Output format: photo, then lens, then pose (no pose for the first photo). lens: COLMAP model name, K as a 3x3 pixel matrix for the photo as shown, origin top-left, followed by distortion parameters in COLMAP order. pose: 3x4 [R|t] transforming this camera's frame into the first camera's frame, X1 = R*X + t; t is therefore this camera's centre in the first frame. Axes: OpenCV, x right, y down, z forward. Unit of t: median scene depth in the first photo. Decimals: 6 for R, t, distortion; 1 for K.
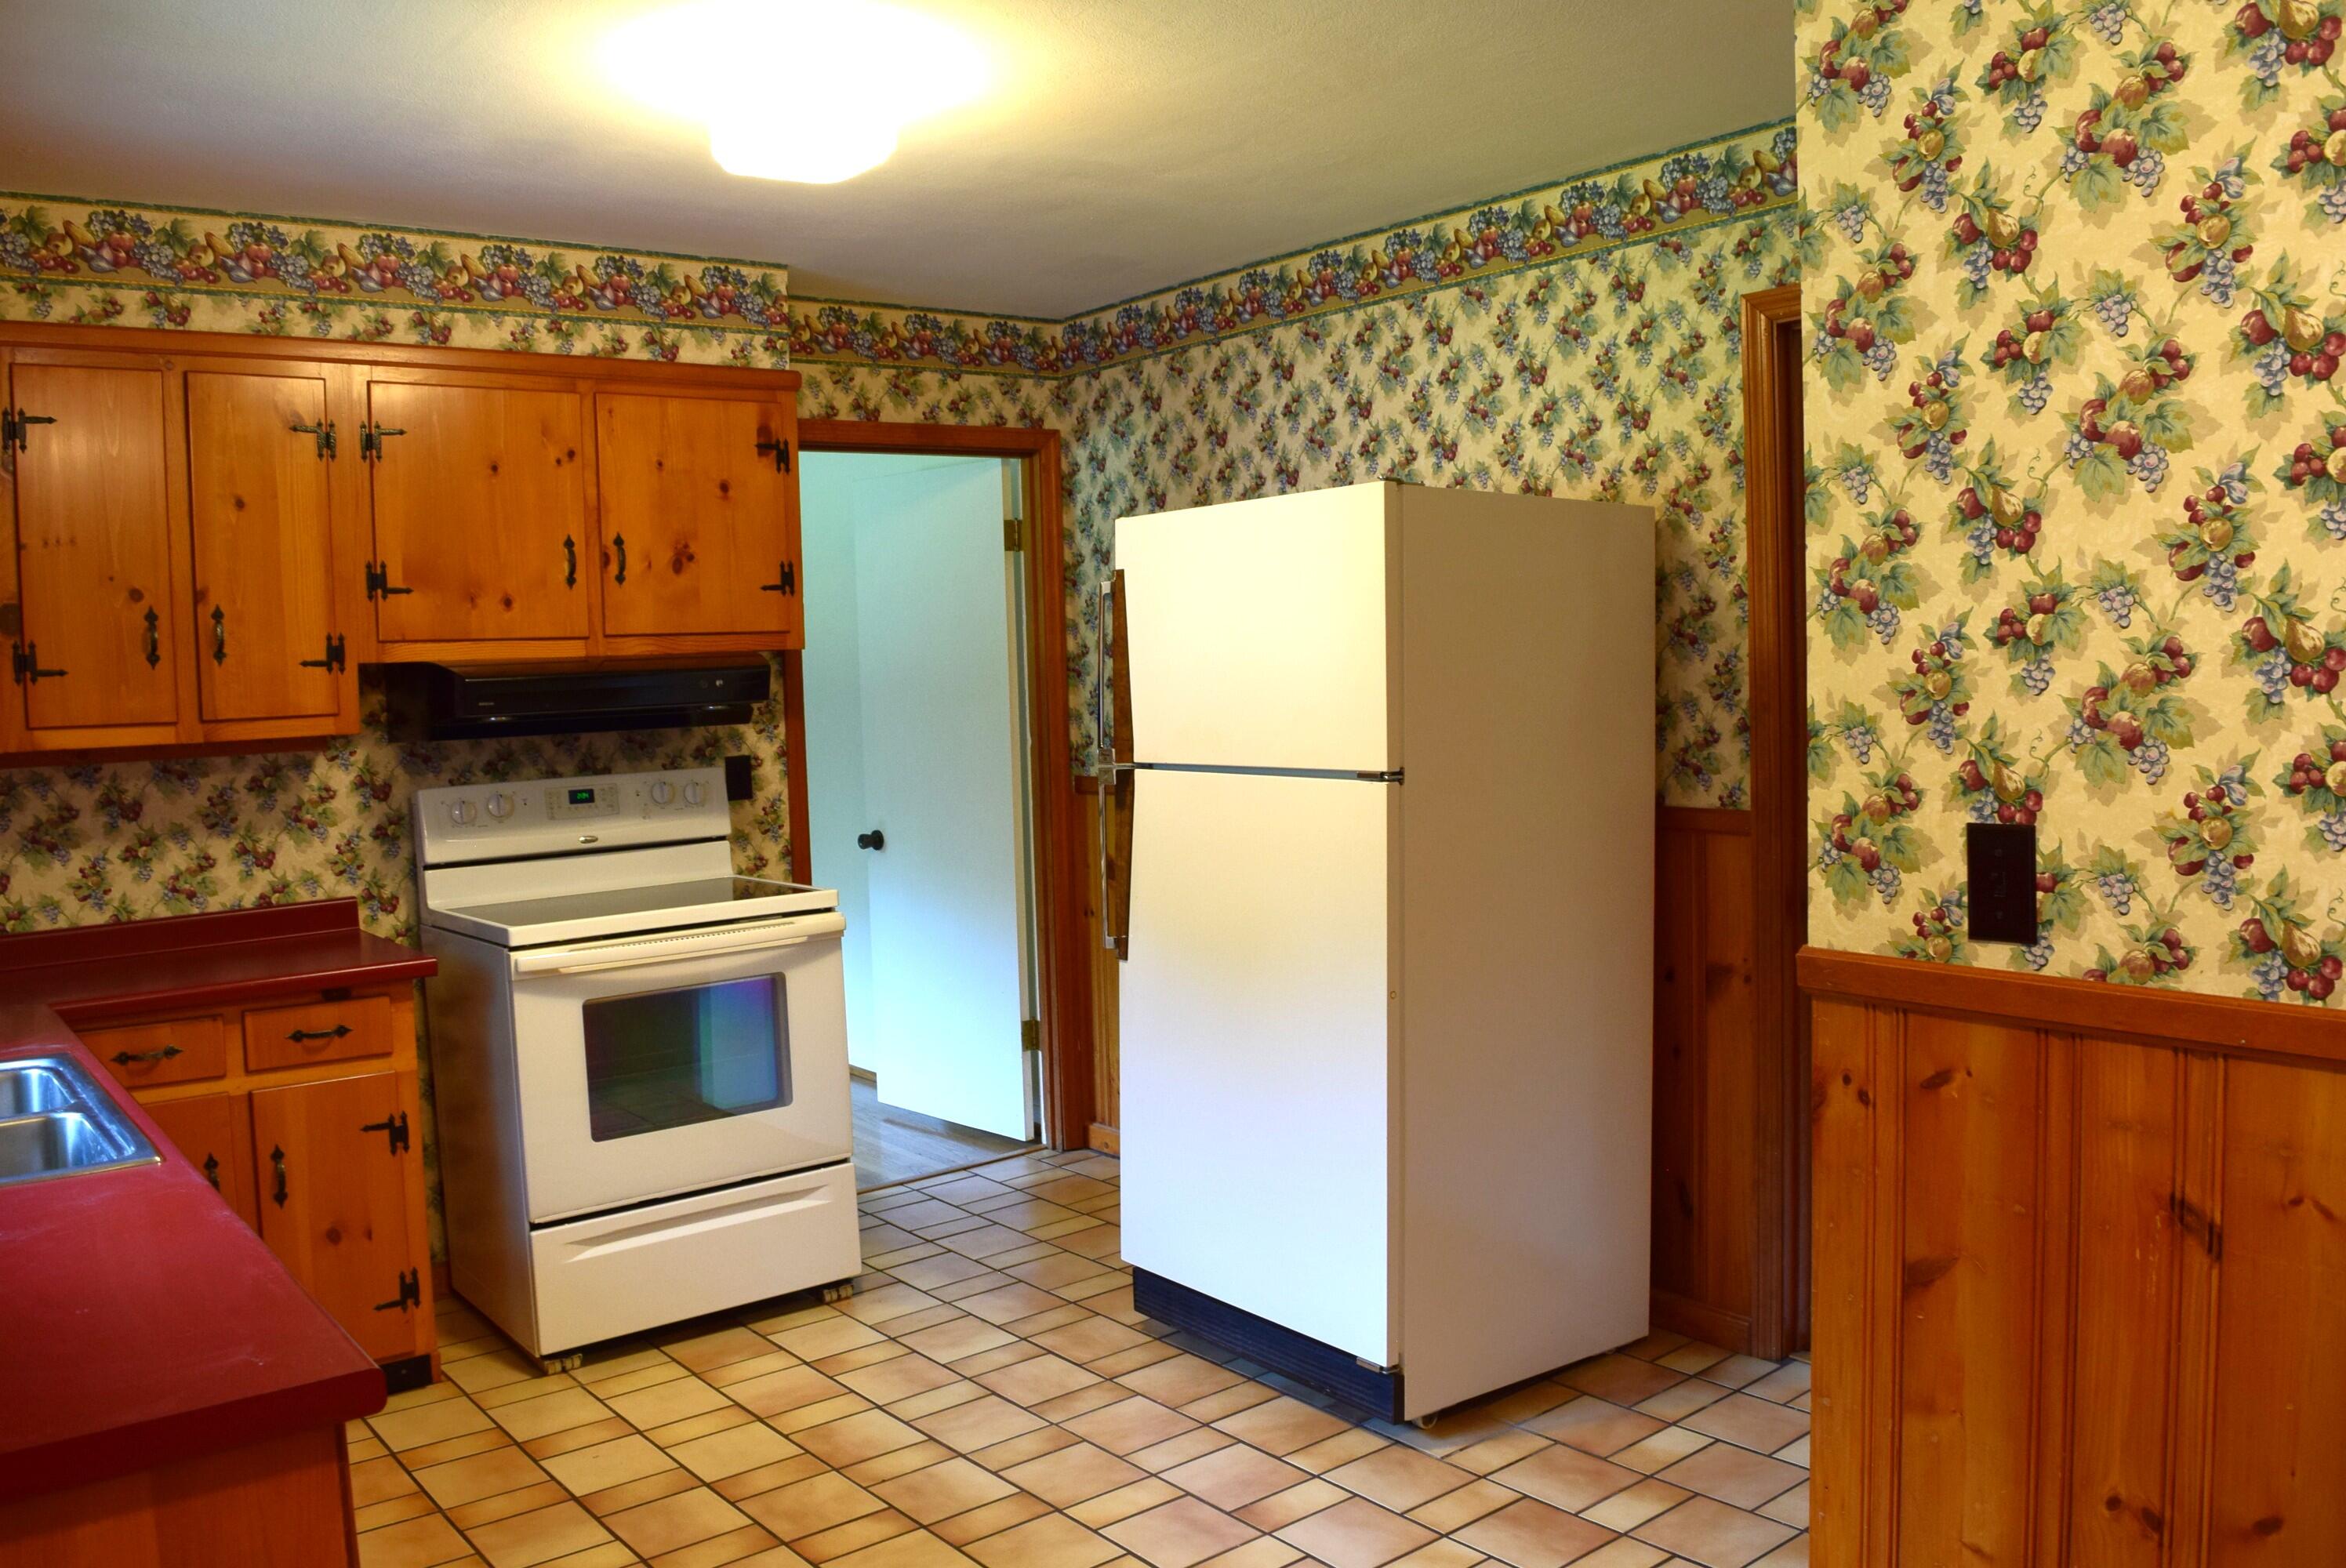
lens RADIAL K [[1844.1, 0, 1183.9], [0, 1844.1, 778.6], [0, 0, 1]] dist [-0.097426, 0.025725]
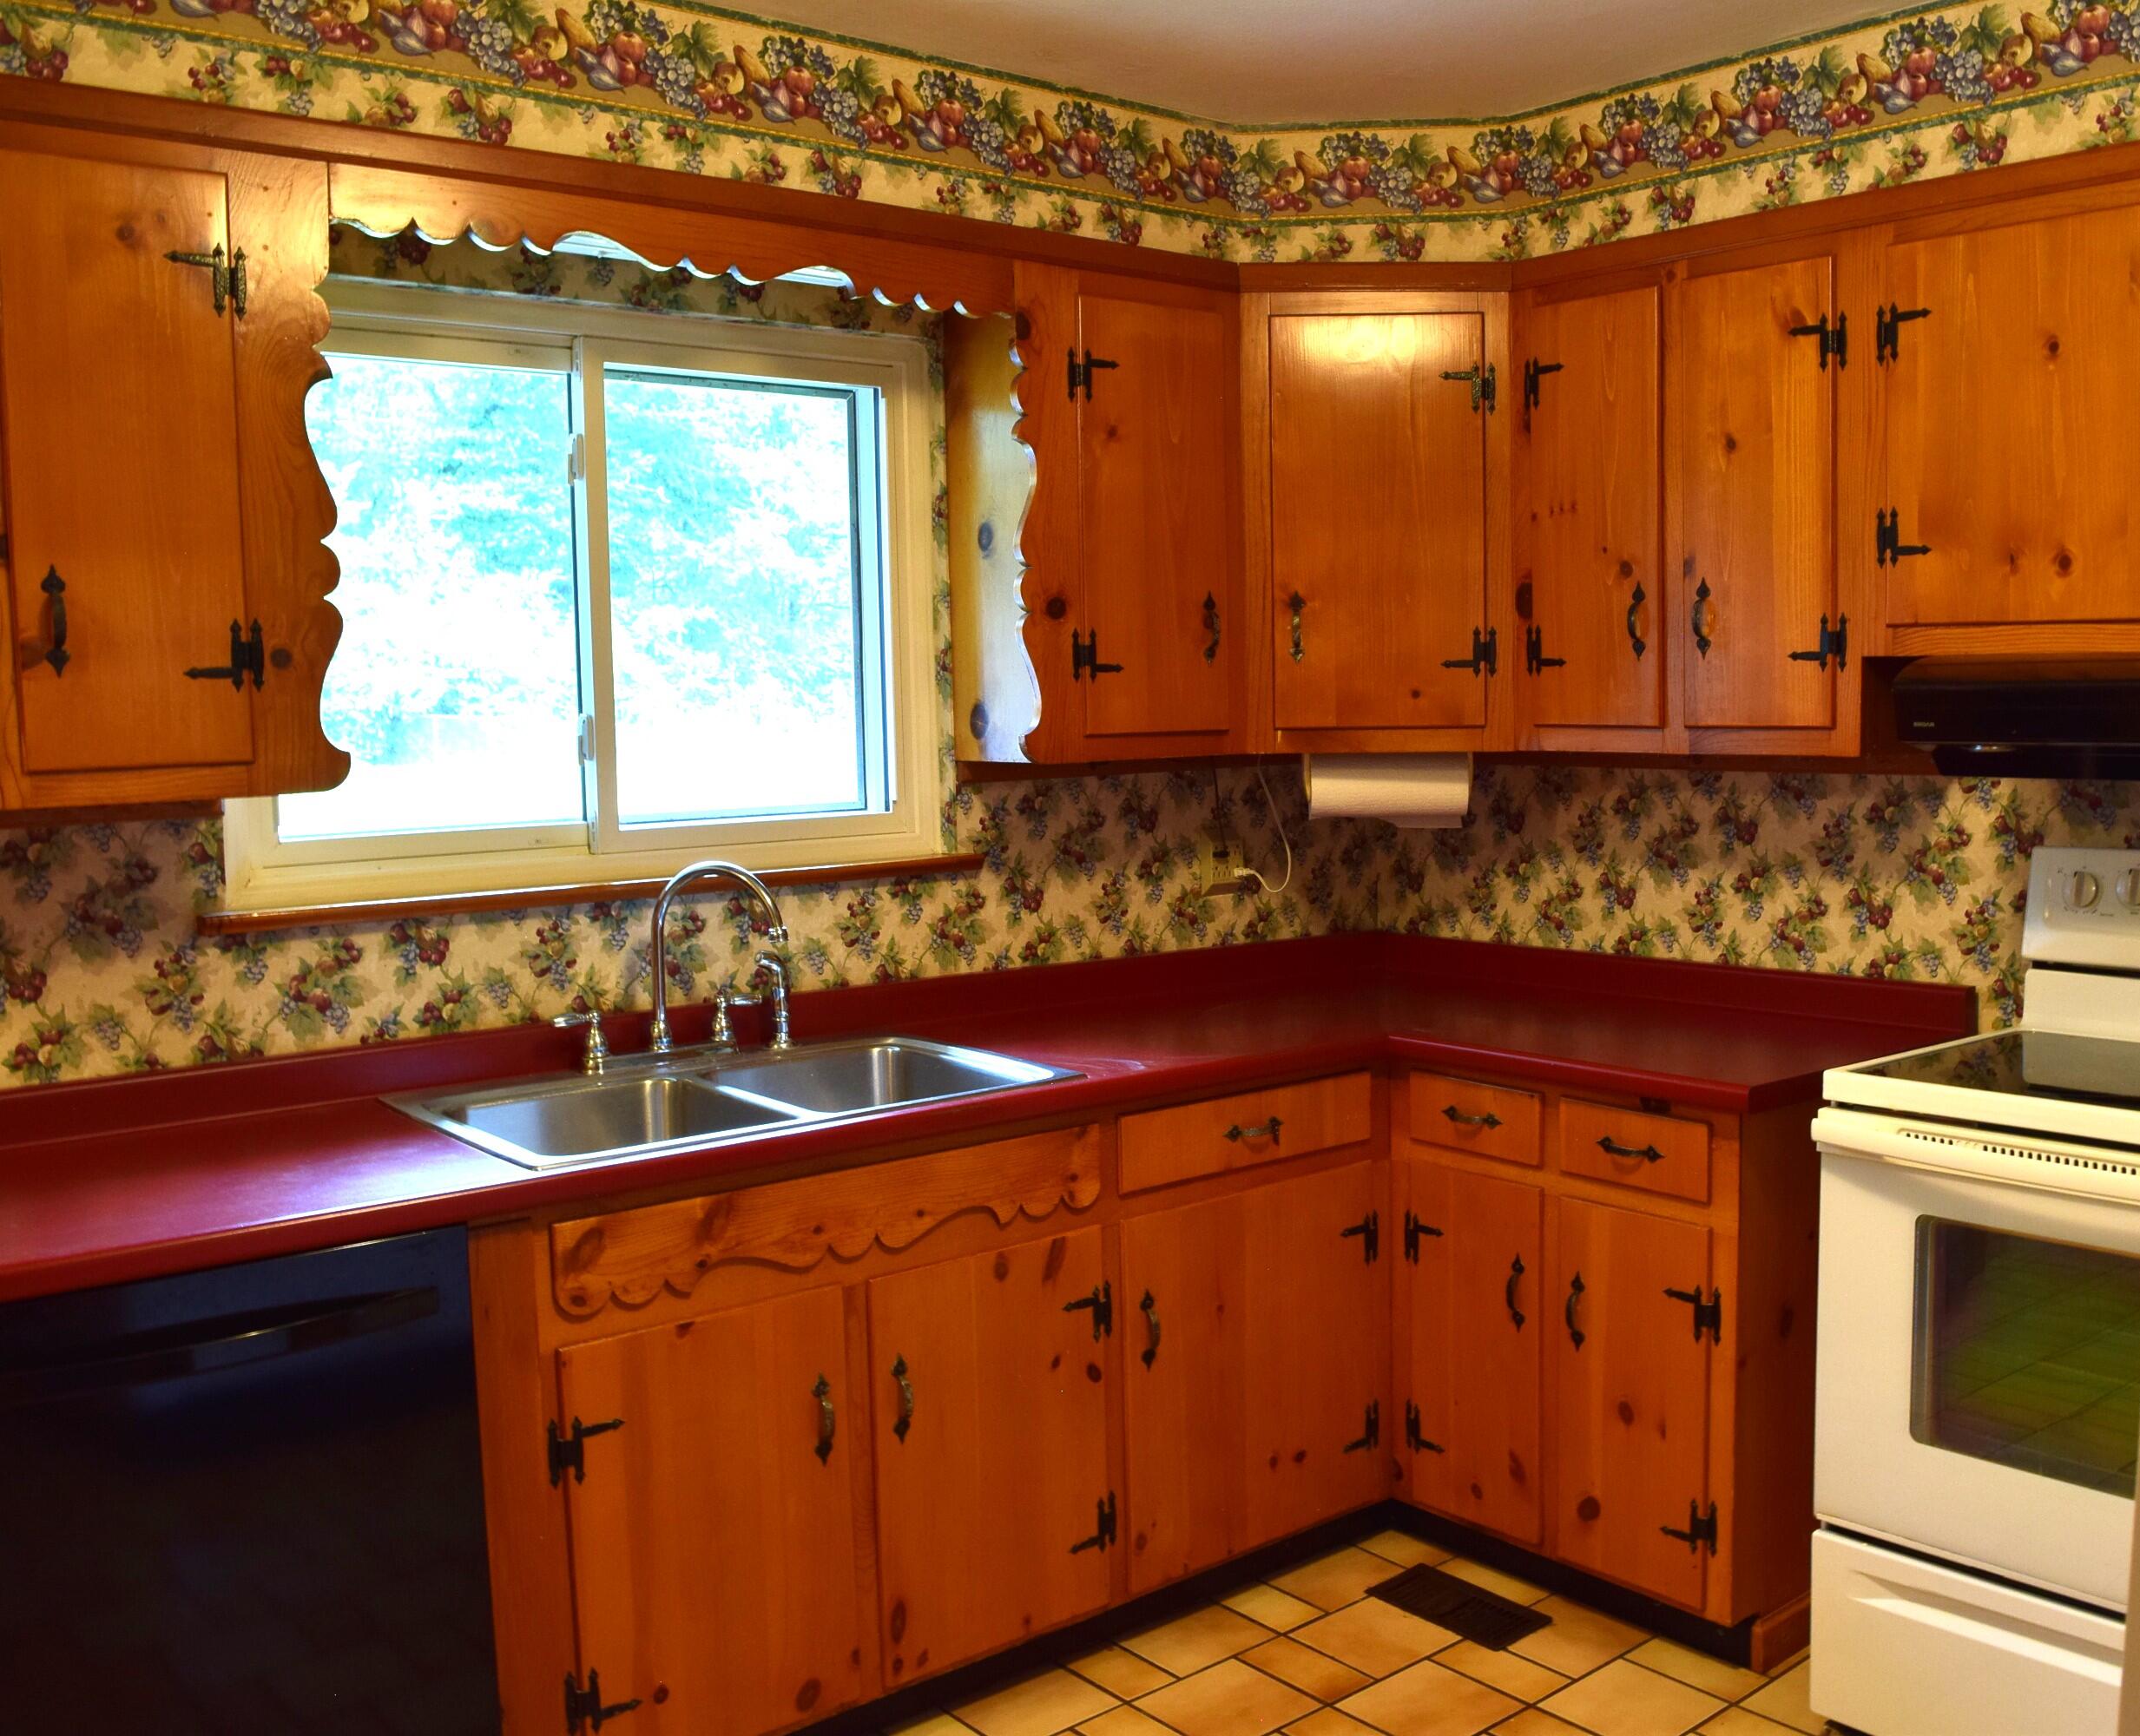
lens RADIAL K [[2040.2, 0, 1308.2], [0, 2040.2, 858.8], [0, 0, 1]] dist [-0.095005, 0.023441]
pose [[0.084708, 0.114291, -0.989829, 0.310493], [-0.056370, 0.992358, 0.109759, -0.059872], [0.994810, 0.046499, 0.090503, 0.717998]]
